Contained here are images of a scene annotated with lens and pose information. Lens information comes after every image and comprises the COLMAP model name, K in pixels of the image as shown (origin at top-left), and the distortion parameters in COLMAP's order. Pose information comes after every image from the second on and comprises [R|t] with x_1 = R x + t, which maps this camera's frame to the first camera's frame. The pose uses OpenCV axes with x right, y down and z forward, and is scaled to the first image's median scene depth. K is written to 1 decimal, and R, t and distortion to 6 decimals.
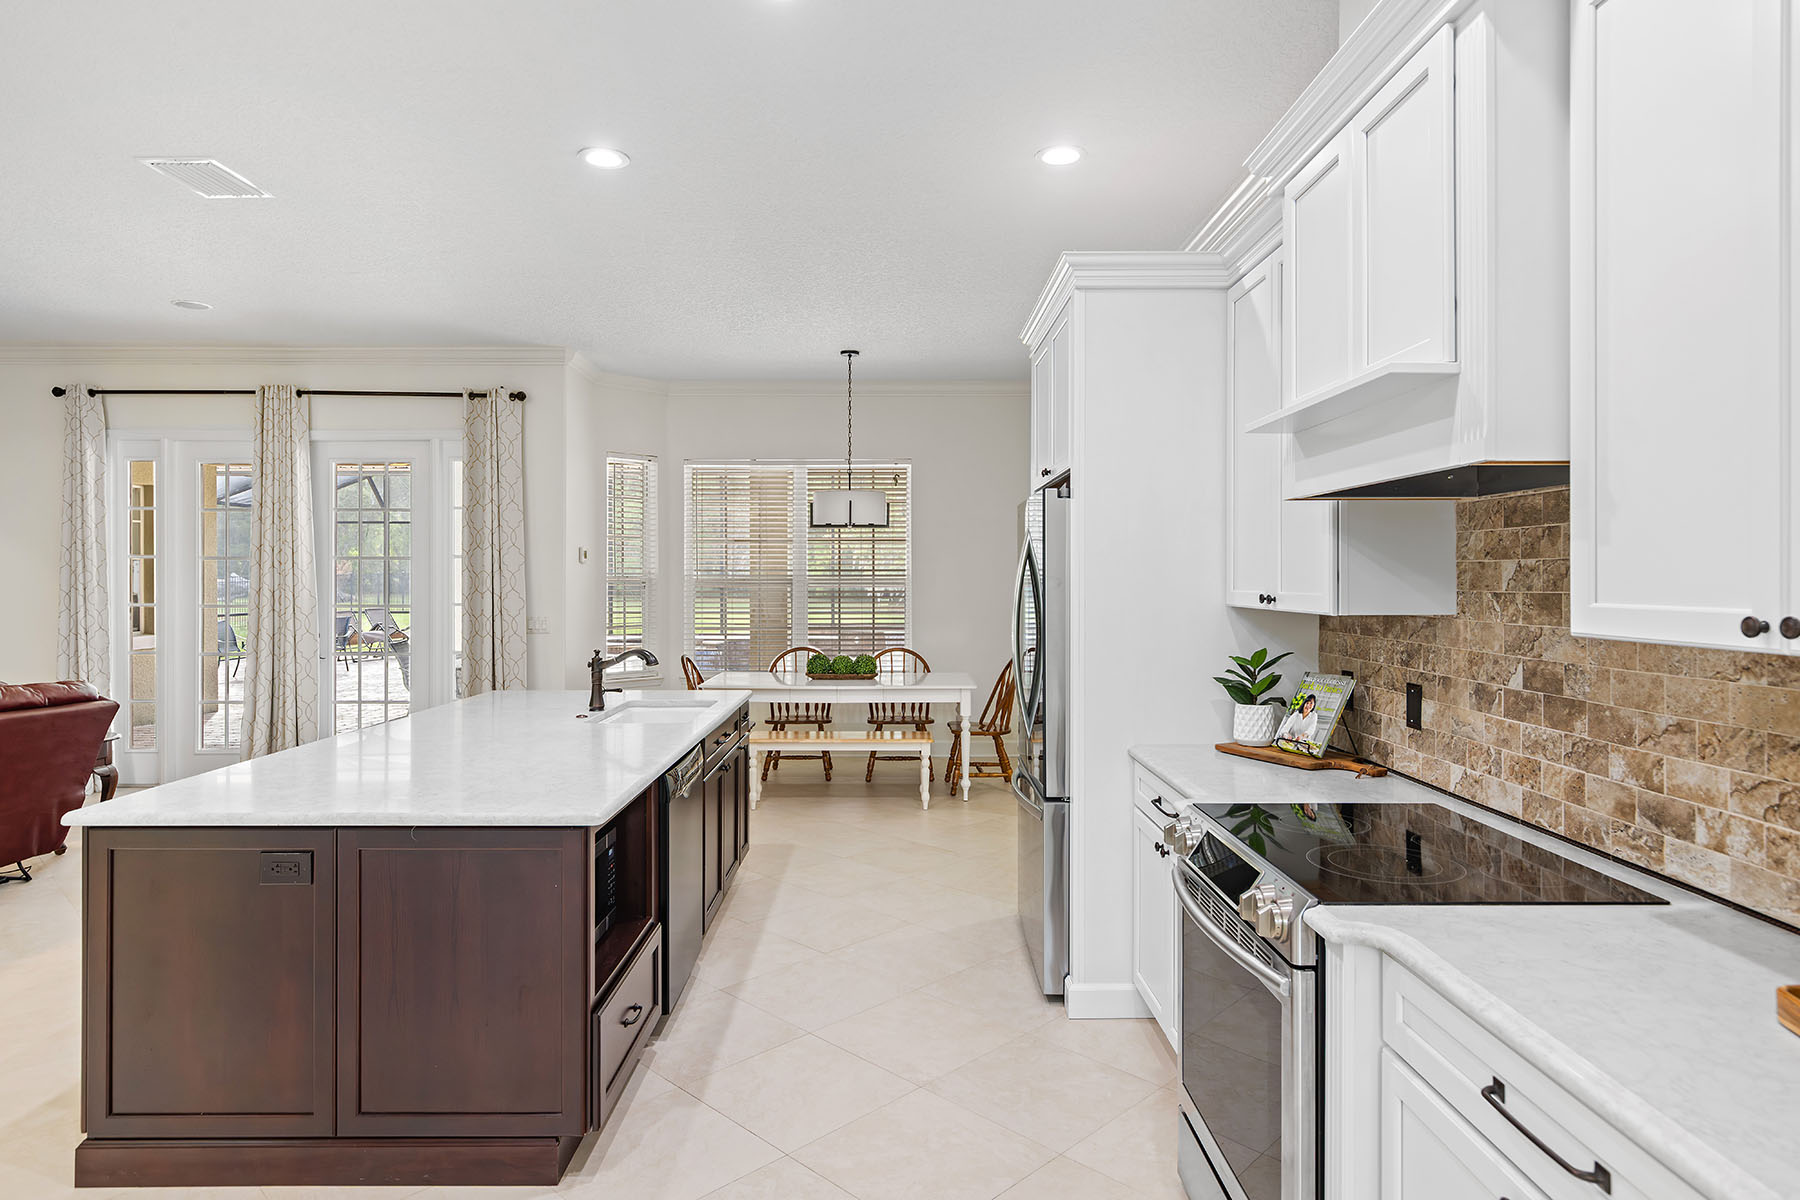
lens RADIAL K [[1061.7, 0, 909.2], [0, 1061.7, 579.8], [0, 0, 1]] dist [0.007354, 0.000316]
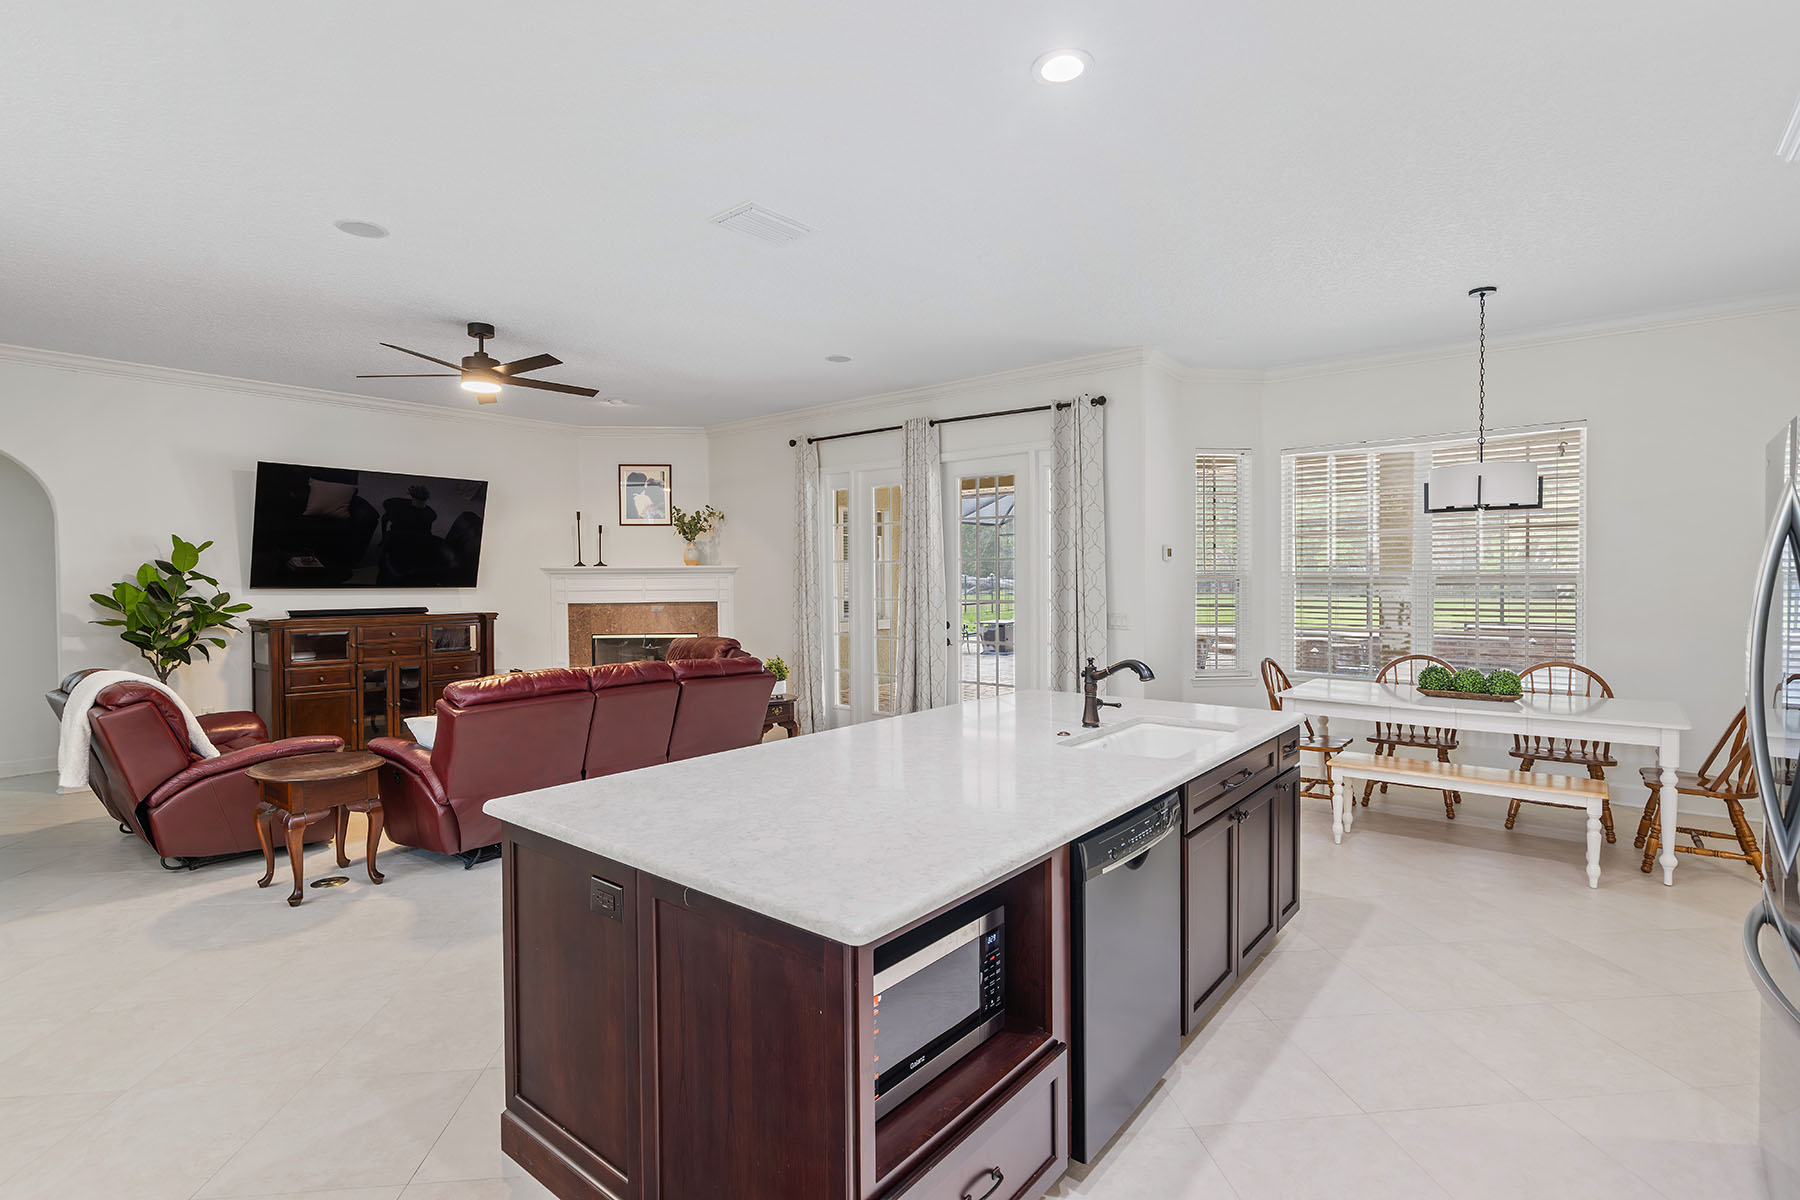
lens RADIAL K [[870.1, 0, 896.0], [0, 870.1, 594.9], [0, 0, 1]] dist [-0.002763, 0.000212]
pose [[0.766591, 0.007576, -0.642091, 0.027708], [0.005728, 0.999810, 0.018635, -0.000224], [0.642110, -0.017963, 0.766402, 0.218098]]
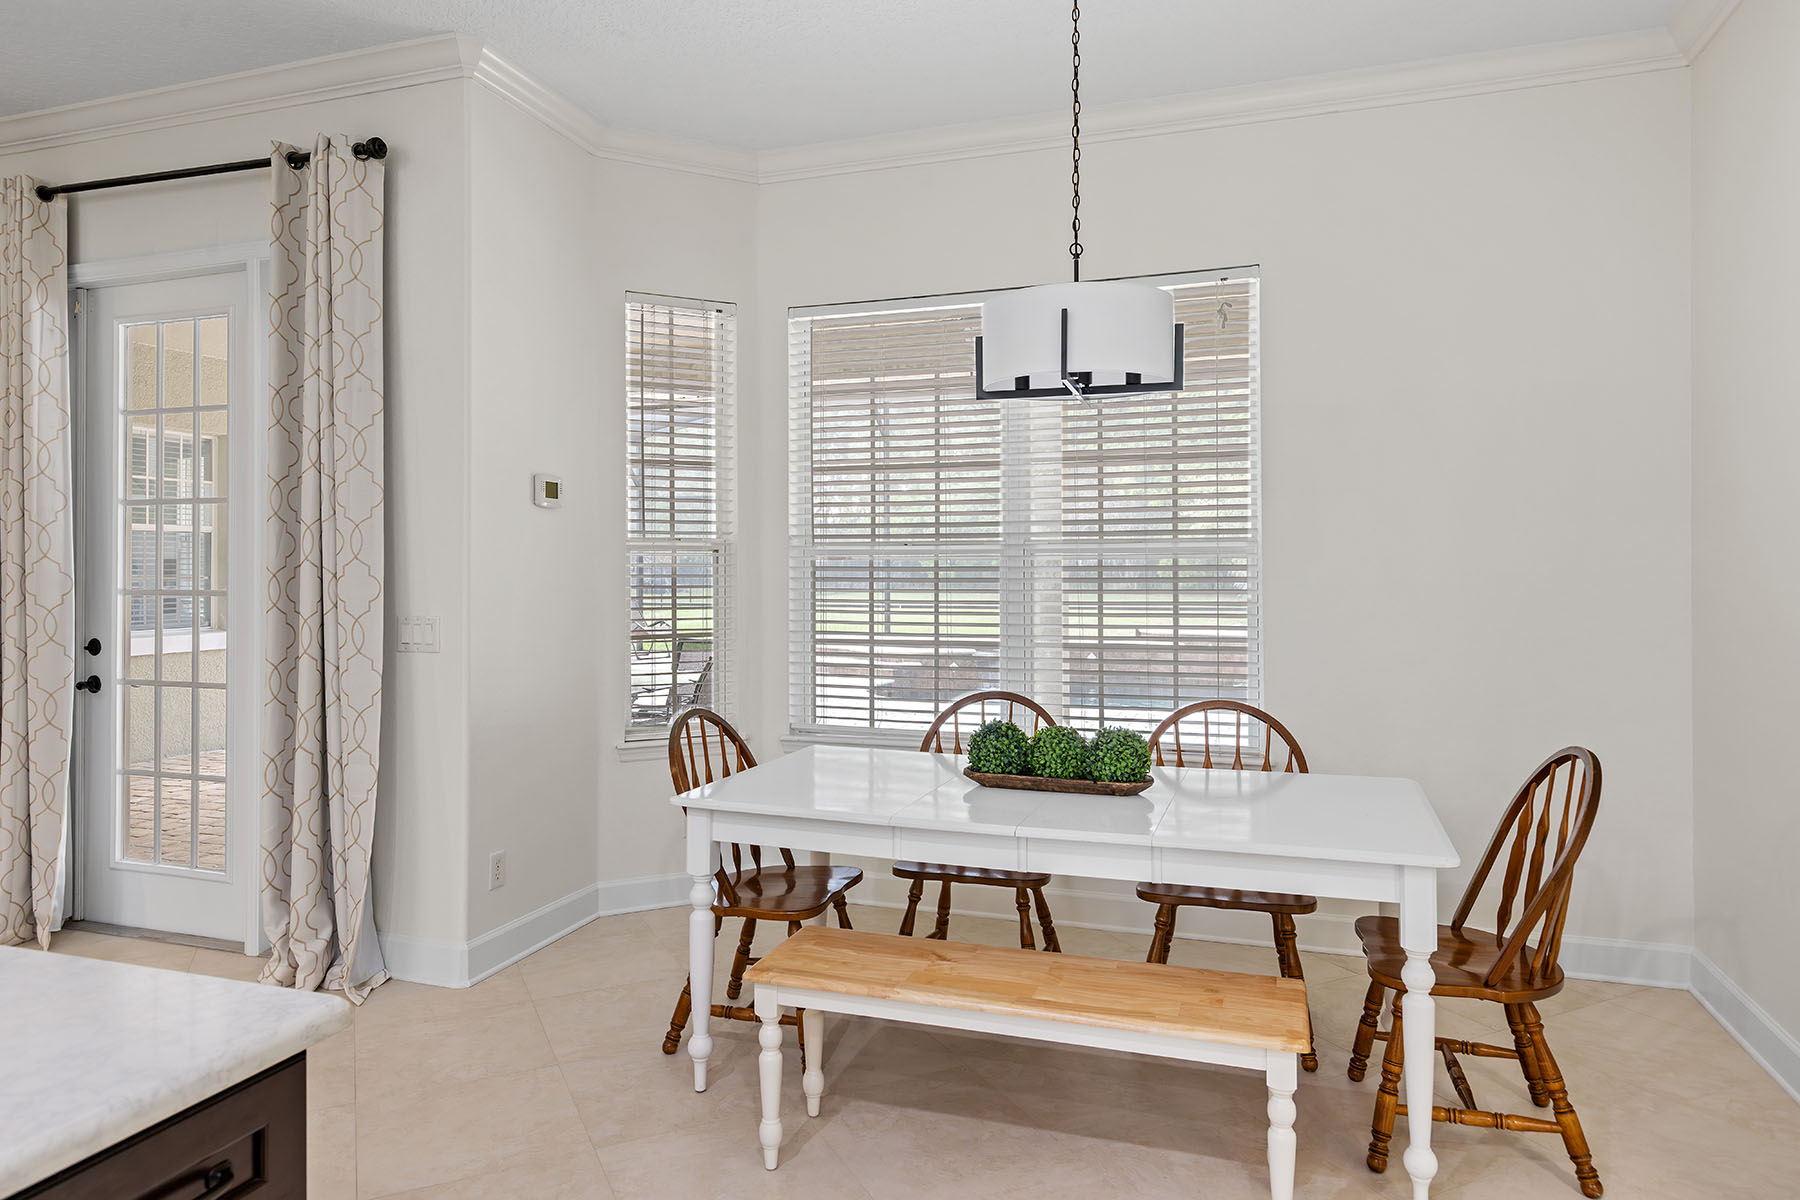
lens RADIAL K [[1132.7, 0, 894.9], [0, 1132.7, 555.7], [0, 0, 1]] dist [0.000631, -0.000253]
pose [[0.941493, -0.006569, -0.336968, 0.020089], [0.001399, 0.999878, -0.015583, 0.016266], [0.337029, 0.014199, 0.941387, 0.609557]]
